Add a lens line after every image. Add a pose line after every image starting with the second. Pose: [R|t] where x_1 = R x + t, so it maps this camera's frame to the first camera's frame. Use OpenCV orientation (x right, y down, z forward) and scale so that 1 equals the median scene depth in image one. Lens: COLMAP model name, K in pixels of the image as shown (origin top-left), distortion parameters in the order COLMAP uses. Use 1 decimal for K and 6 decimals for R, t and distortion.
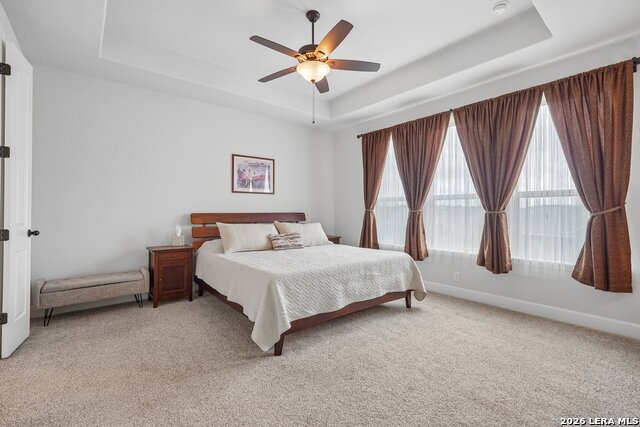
lens RADIAL K [[294.8, 0, 319.7], [0, 294.8, 206.0], [0, 0, 1]] dist [-0.001500, -0.000047]
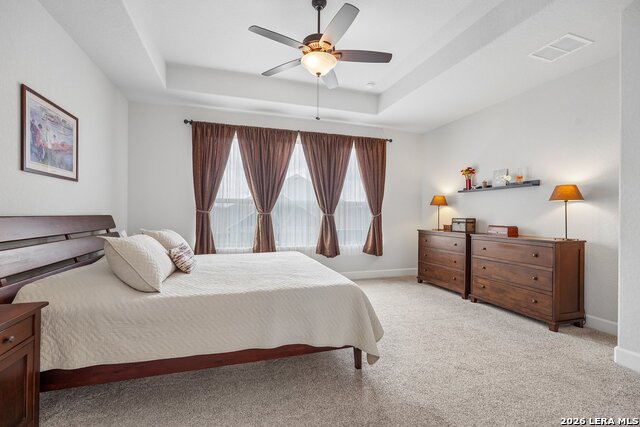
lens RADIAL K [[284.2, 0, 317.5], [0, 284.2, 213.6], [0, 0, 1]] dist [-0.000750, 0.000304]
pose [[0.363785, 0.002658, 0.931479, -0.534952], [-0.025884, 0.999639, 0.007256, 0.005310], [-0.931123, -0.026750, 0.363723, 0.418997]]
